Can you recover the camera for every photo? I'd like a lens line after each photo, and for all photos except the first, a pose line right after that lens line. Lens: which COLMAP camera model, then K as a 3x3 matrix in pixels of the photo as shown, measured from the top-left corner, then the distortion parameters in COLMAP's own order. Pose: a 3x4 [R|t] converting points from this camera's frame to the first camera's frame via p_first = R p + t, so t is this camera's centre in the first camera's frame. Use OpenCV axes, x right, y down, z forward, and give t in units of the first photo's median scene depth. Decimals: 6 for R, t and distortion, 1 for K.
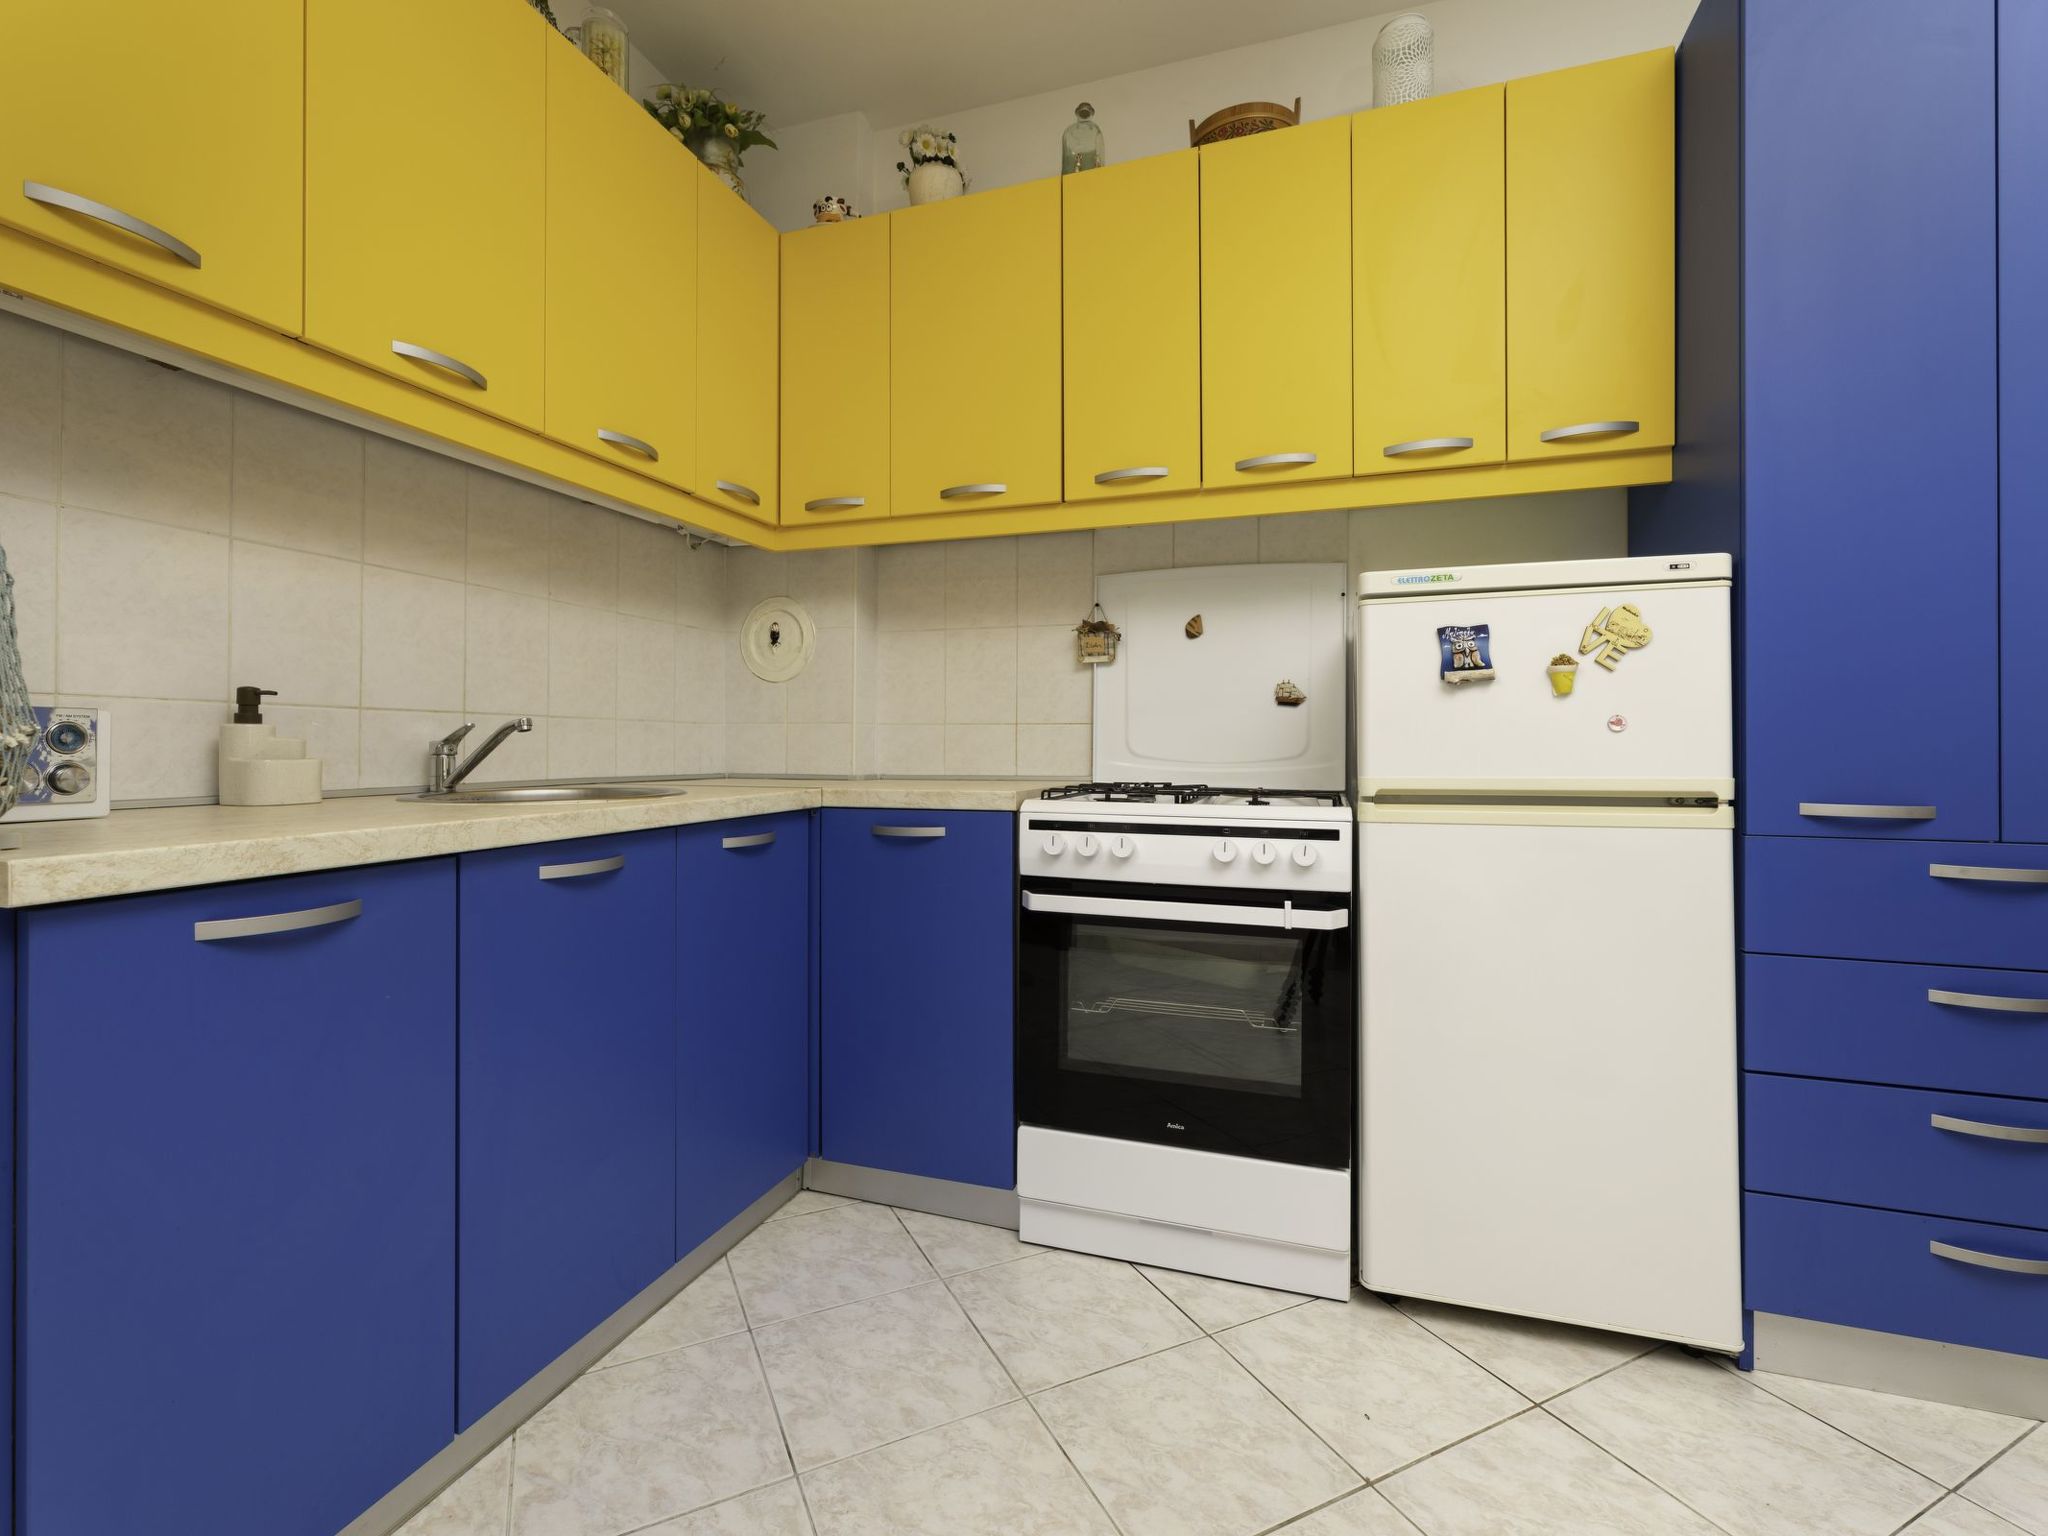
lens RADIAL K [[918.1, 0, 973.5], [0, 918.1, 740.7], [0, 0, 1]] dist [-0.001042, 0.001015]
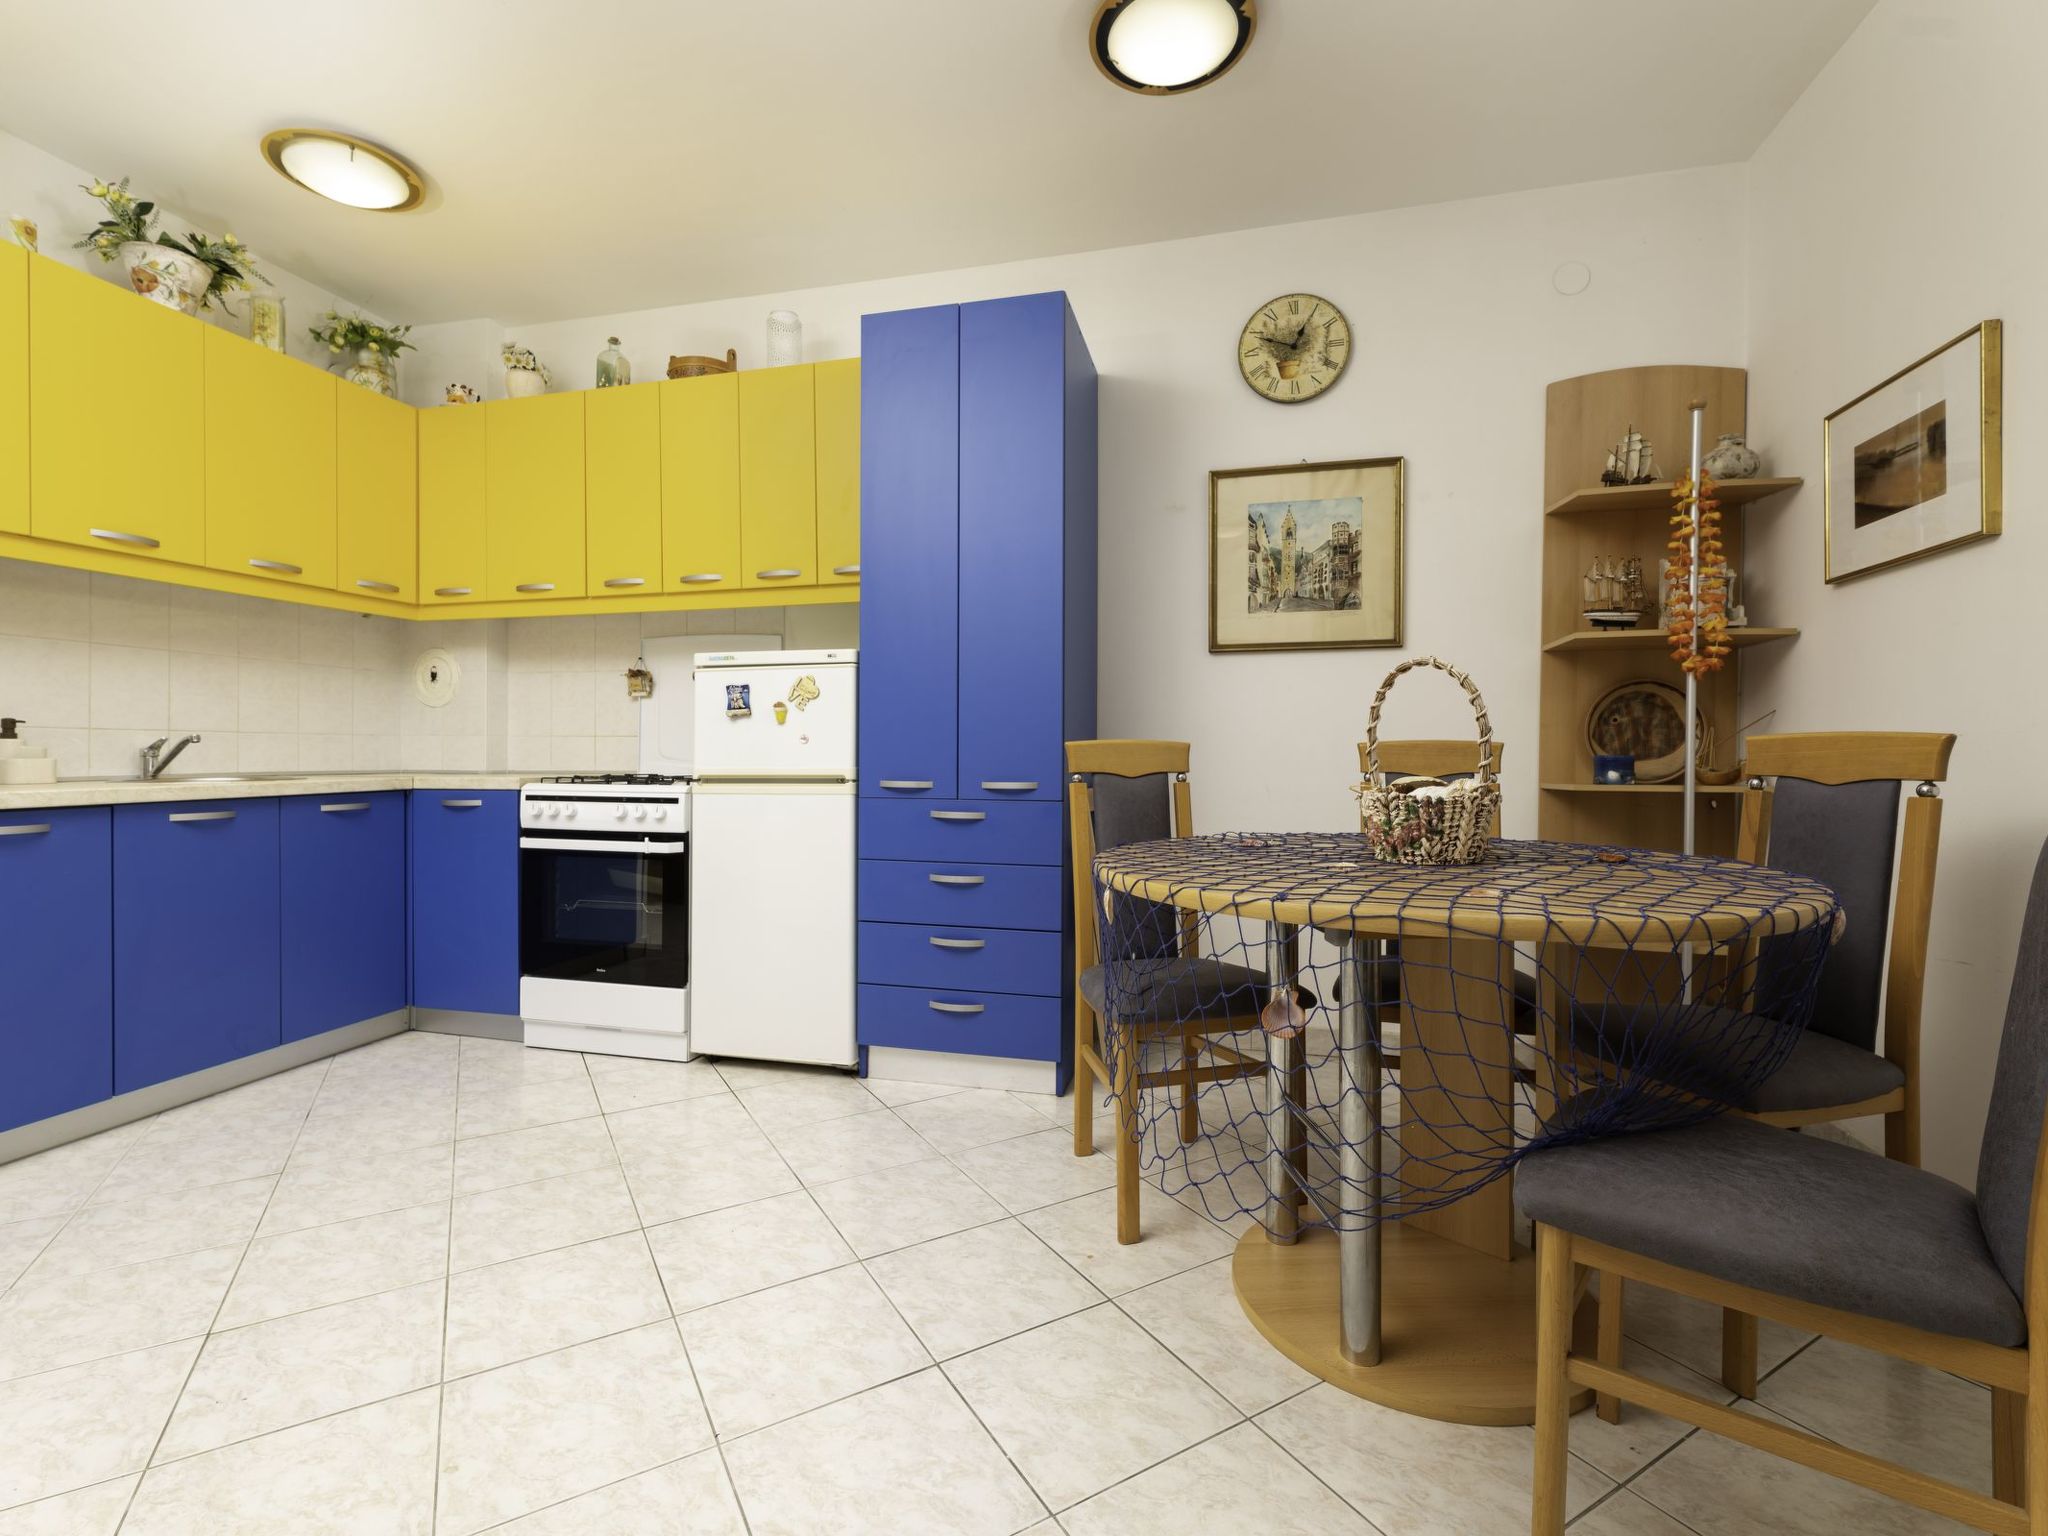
lens RADIAL K [[918.1, 0, 1008.8], [0, 918.1, 765.2], [0, 0, 1]] dist [-0.001042, 0.001015]
pose [[0.996888, -0.002293, 0.078800, 0.885601], [0.000606, 0.999770, 0.021424, -0.004201], [-0.078831, -0.021310, 0.996660, -0.816629]]
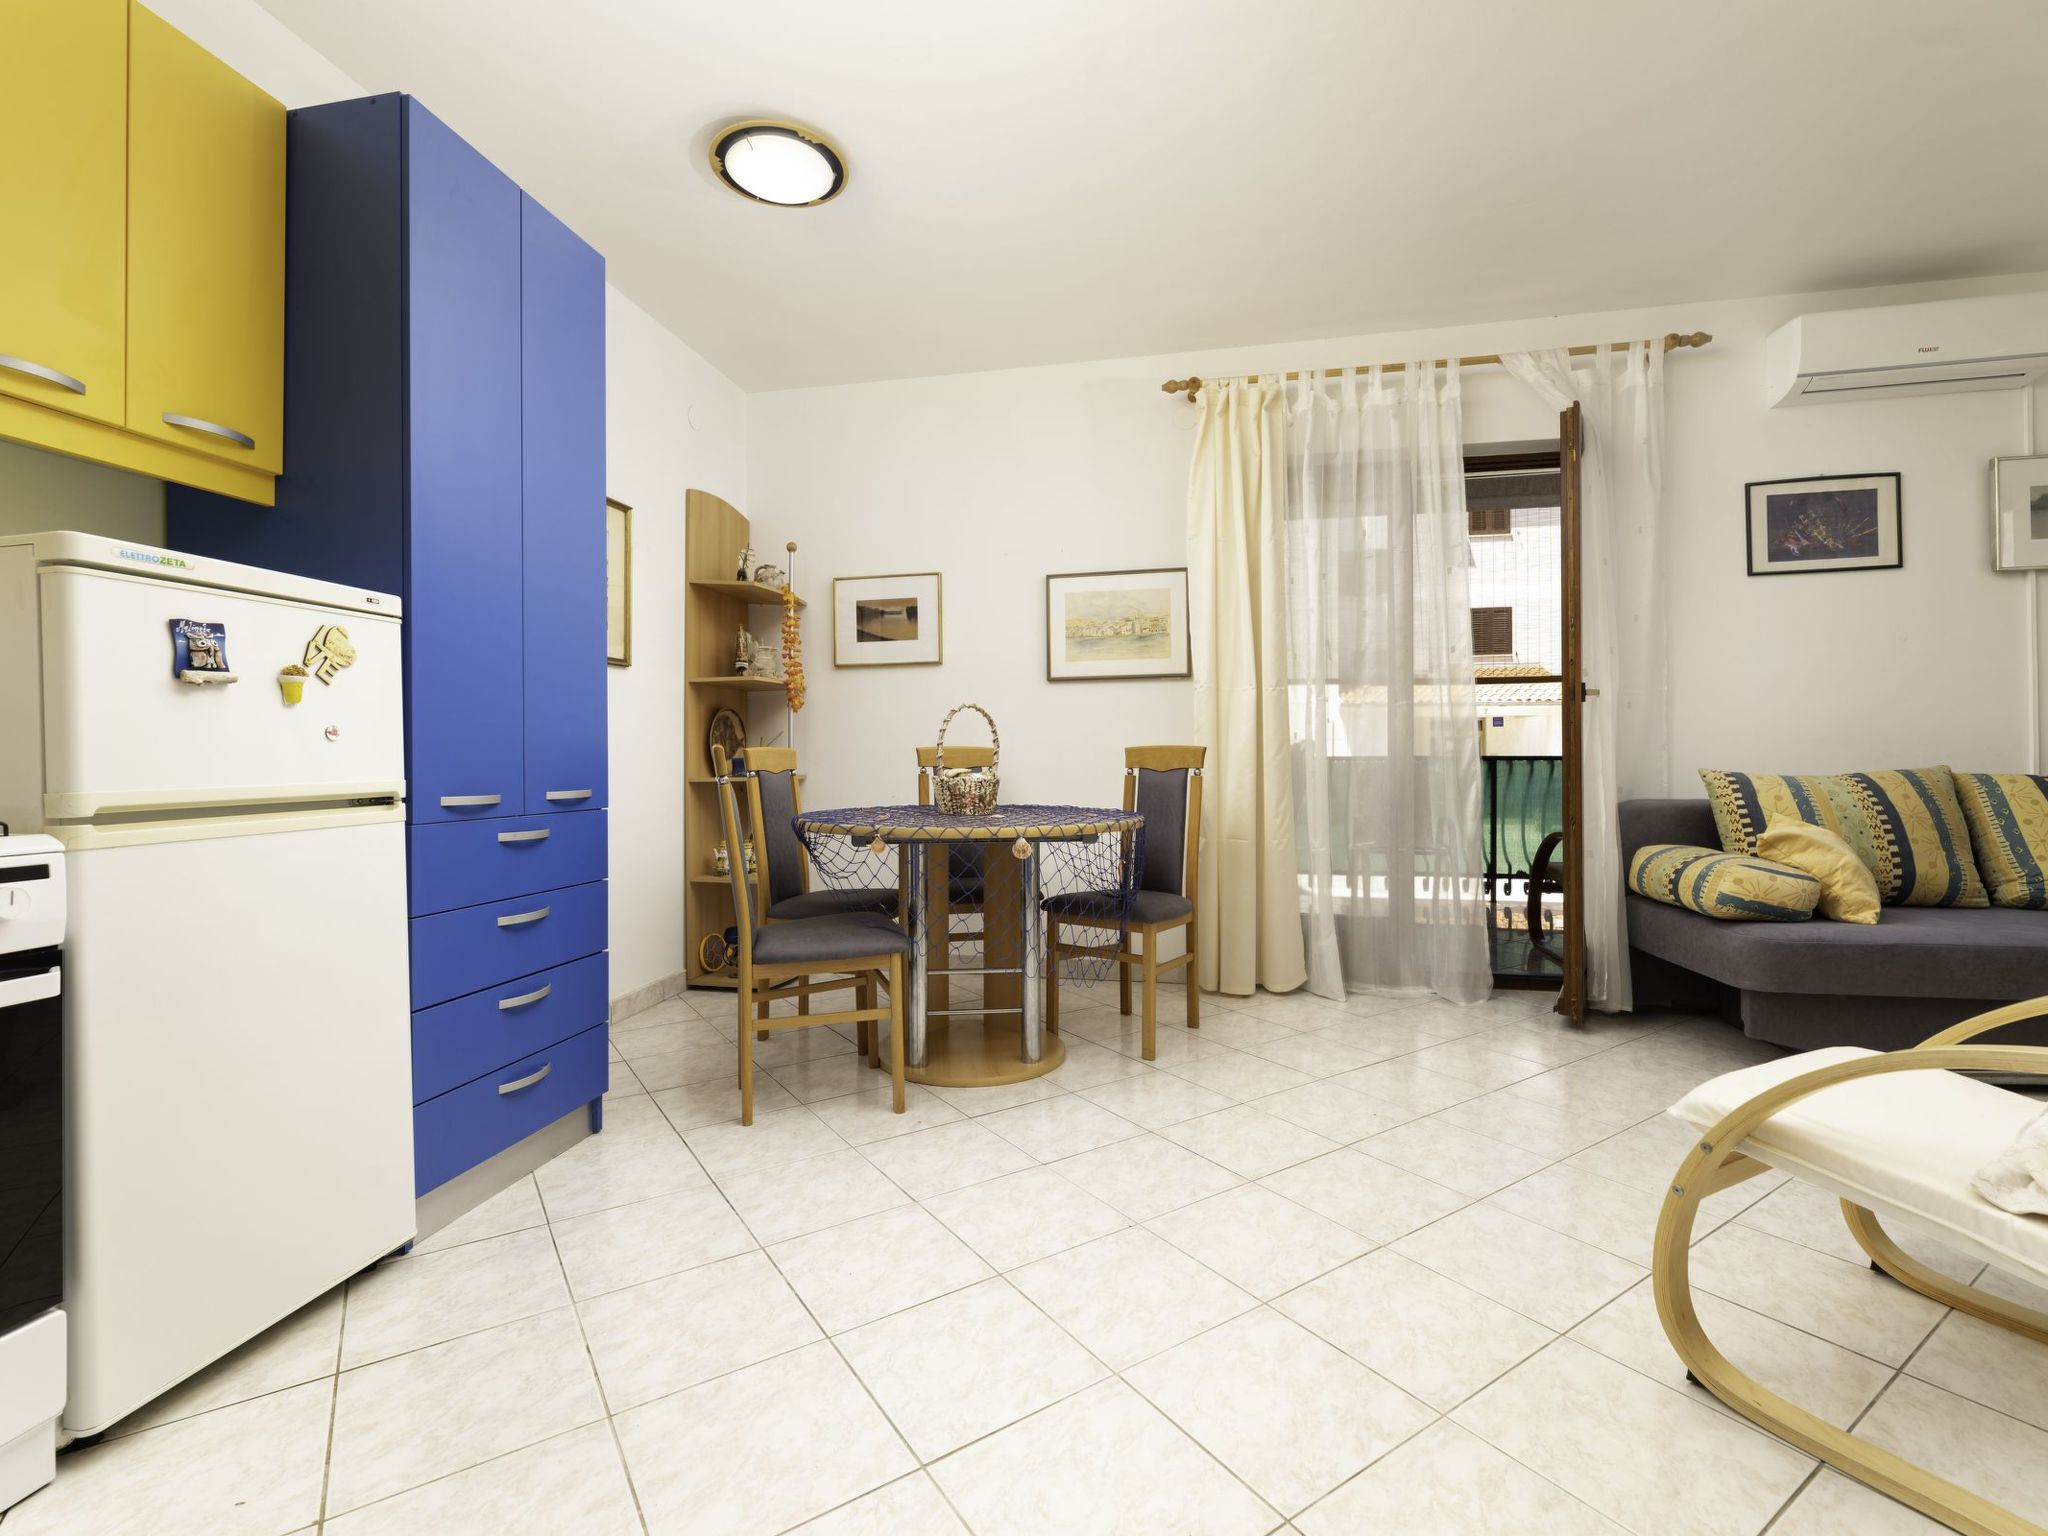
lens RADIAL K [[918.1, 0, 1033.3], [0, 918.1, 763.2], [0, 0, 1]] dist [-0.001042, 0.001015]
pose [[-0.142337, -0.010332, 0.989764, -0.460428], [-0.006015, 0.999936, 0.009573, 0.001116], [-0.989800, -0.004591, -0.142390, 0.300686]]
